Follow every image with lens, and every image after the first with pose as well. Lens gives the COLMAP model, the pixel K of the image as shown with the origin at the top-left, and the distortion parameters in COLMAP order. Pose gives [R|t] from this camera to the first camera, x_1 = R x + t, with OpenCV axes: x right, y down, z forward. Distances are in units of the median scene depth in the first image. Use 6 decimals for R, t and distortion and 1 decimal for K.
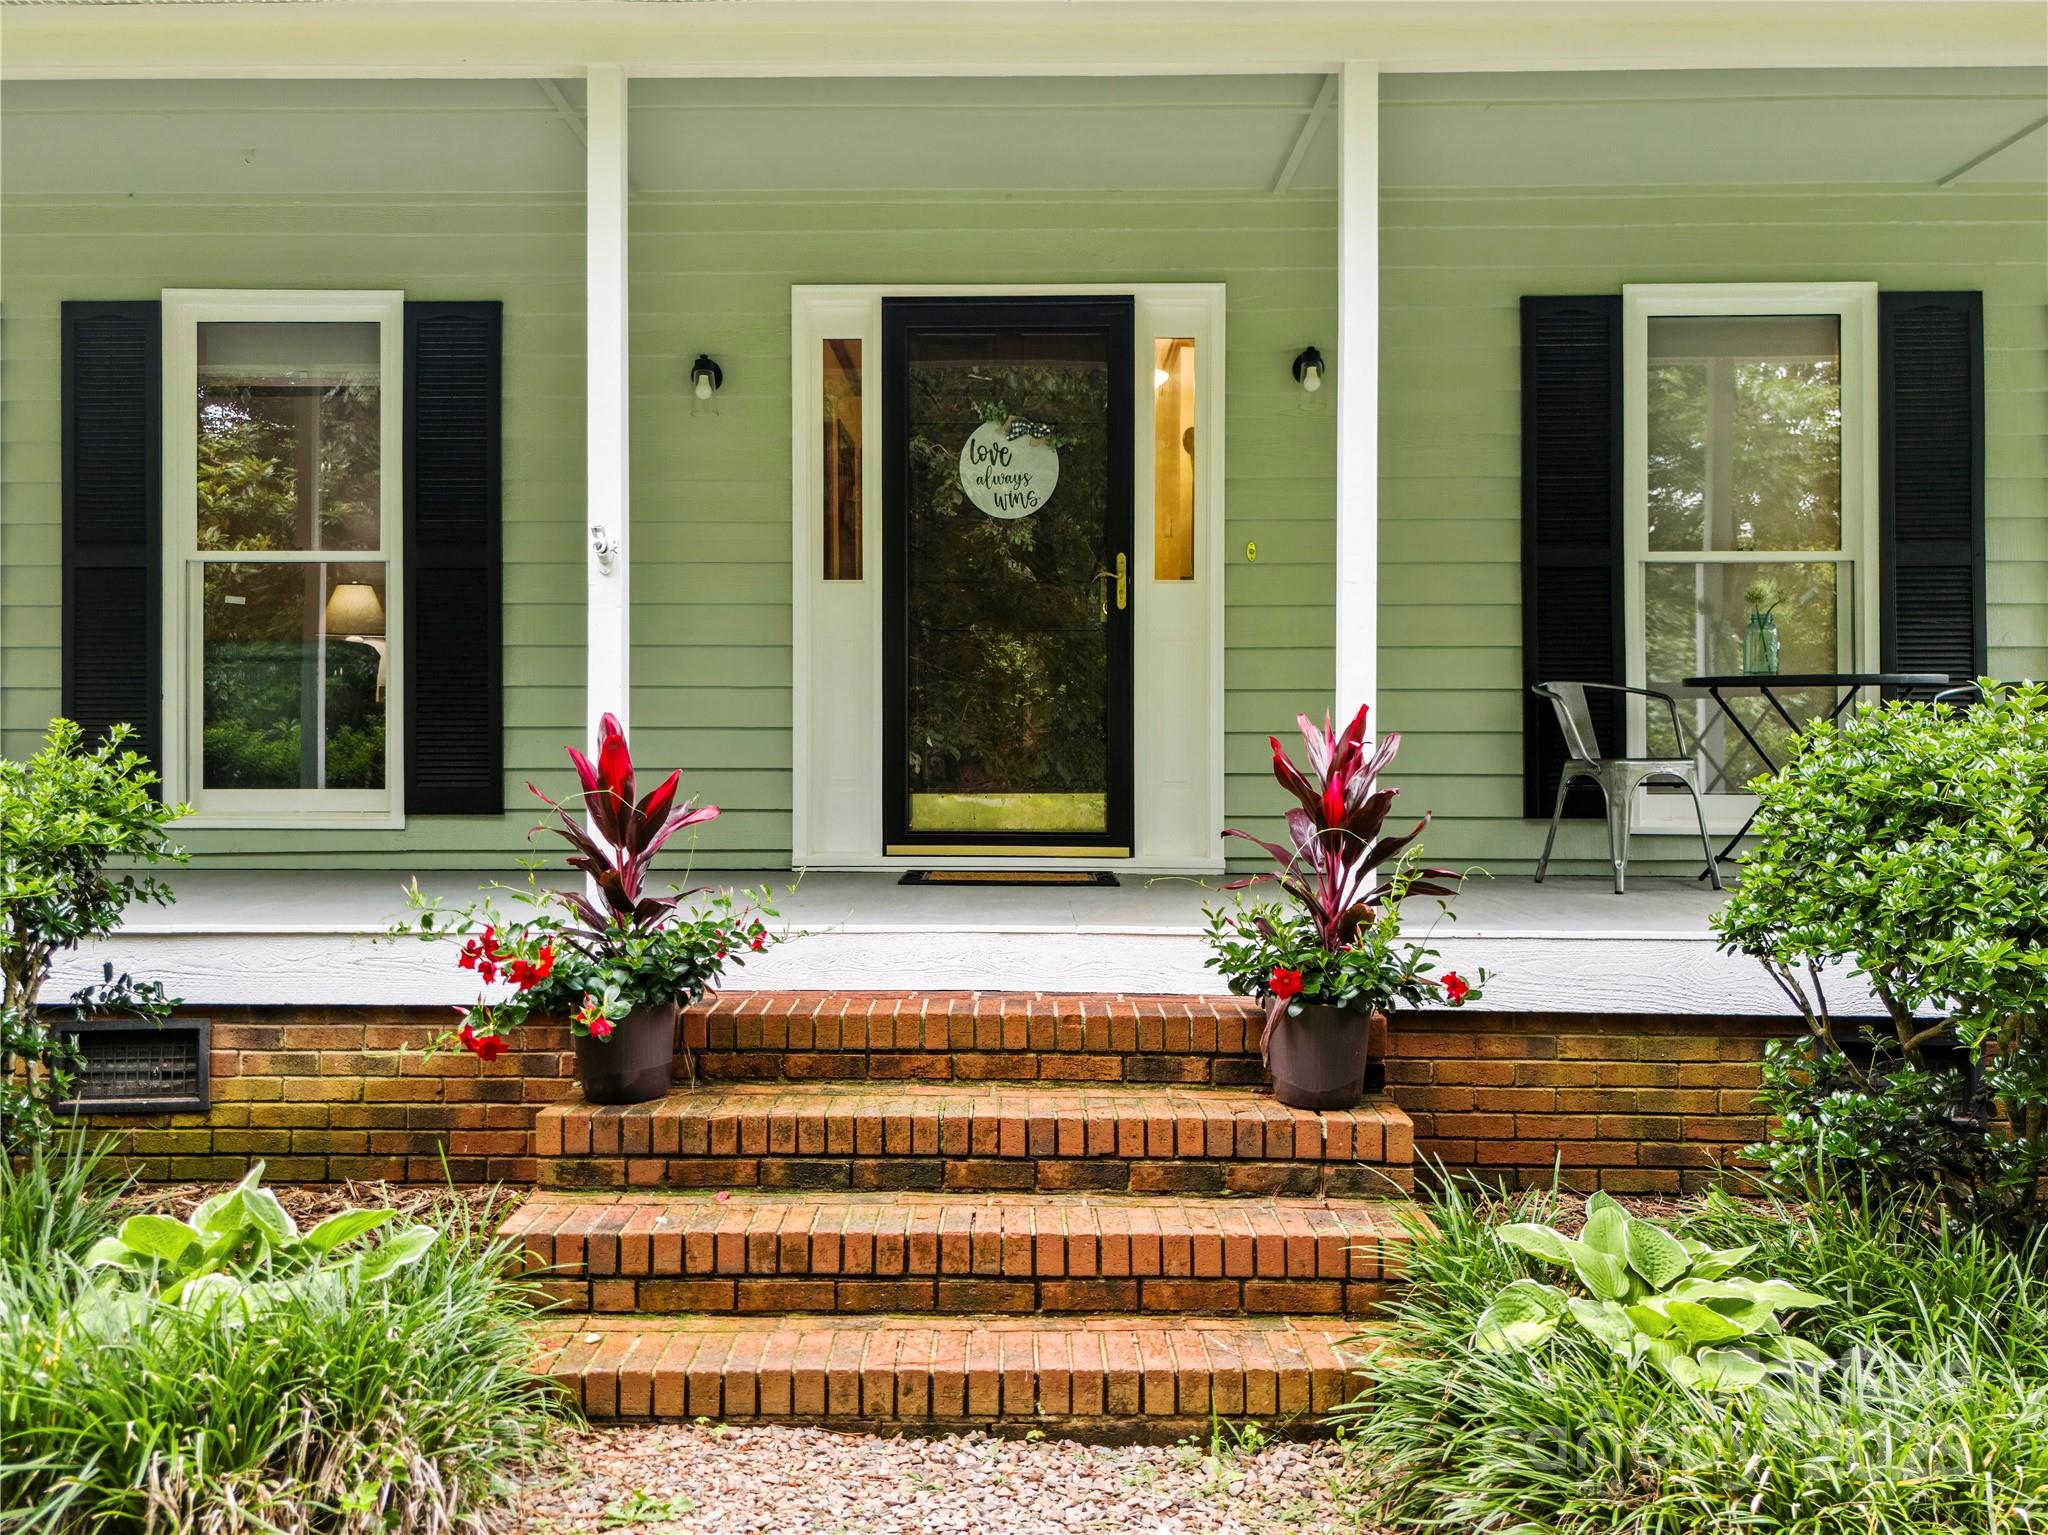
lens RADIAL K [[1737.6, 0, 992.2], [0, 1737.6, 734.0], [0, 0, 1]] dist [0.074784, -0.071001]
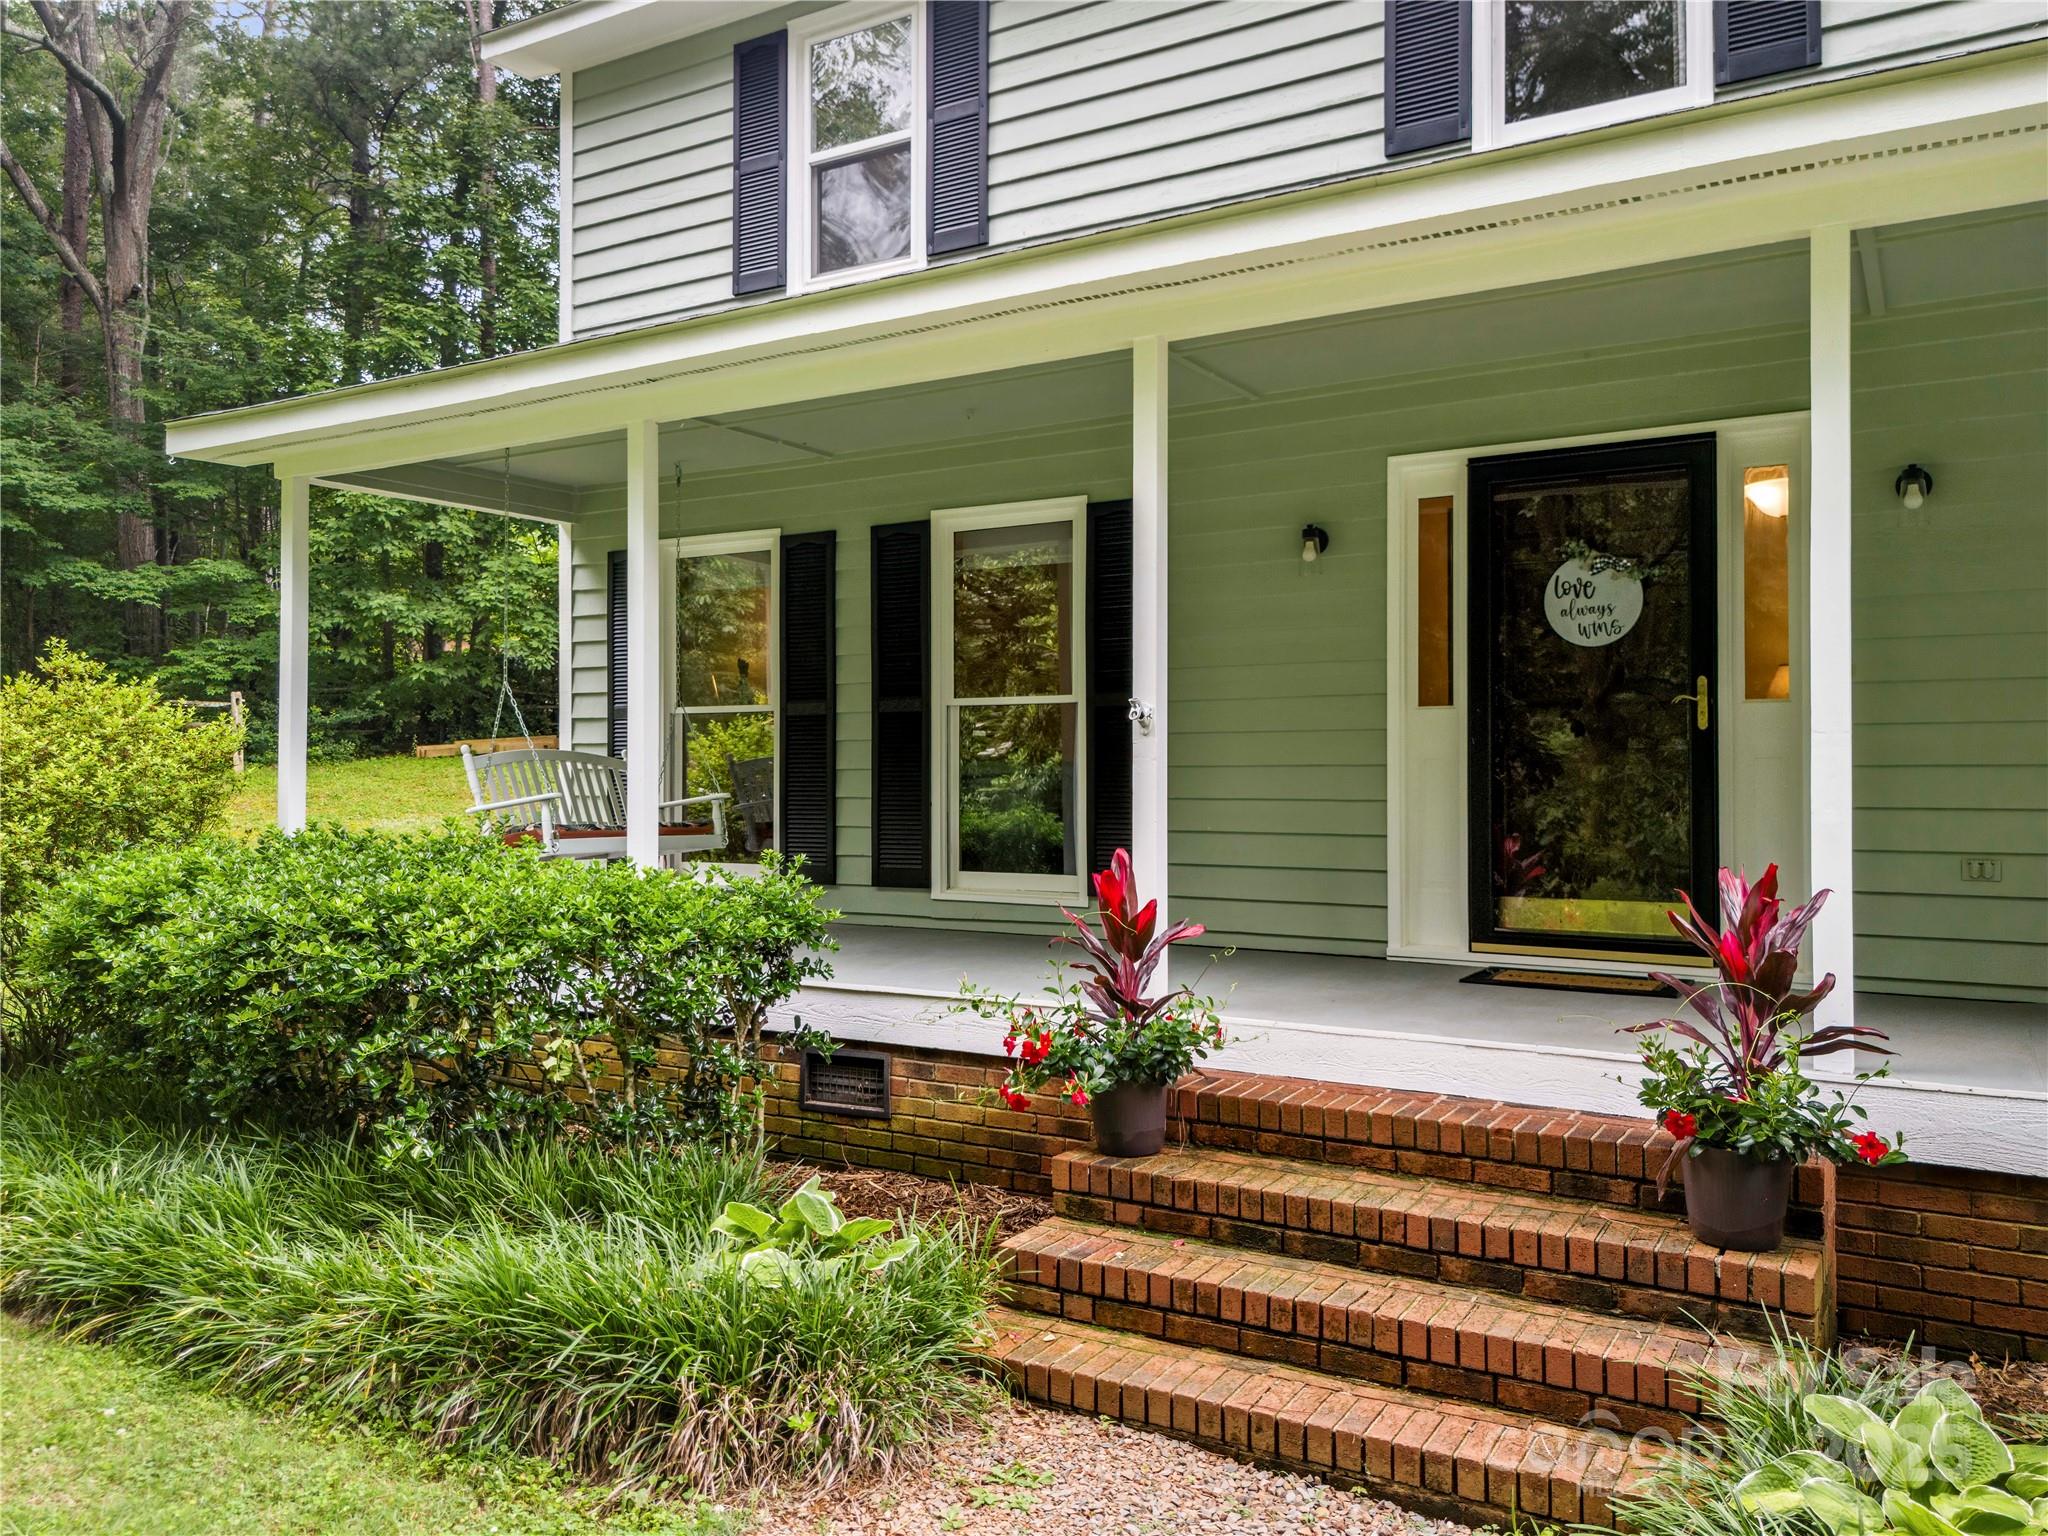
lens RADIAL K [[1535.4, 0, 1015.2], [0, 1535.4, 763.8], [0, 0, 1]] dist [0.025305, -0.011833]
pose [[0.868435, -0.000168, -0.495803, 0.283884], [-0.003822, 0.999968, -0.007033, -0.069726], [0.495788, 0.008003, 0.868407, -0.021581]]
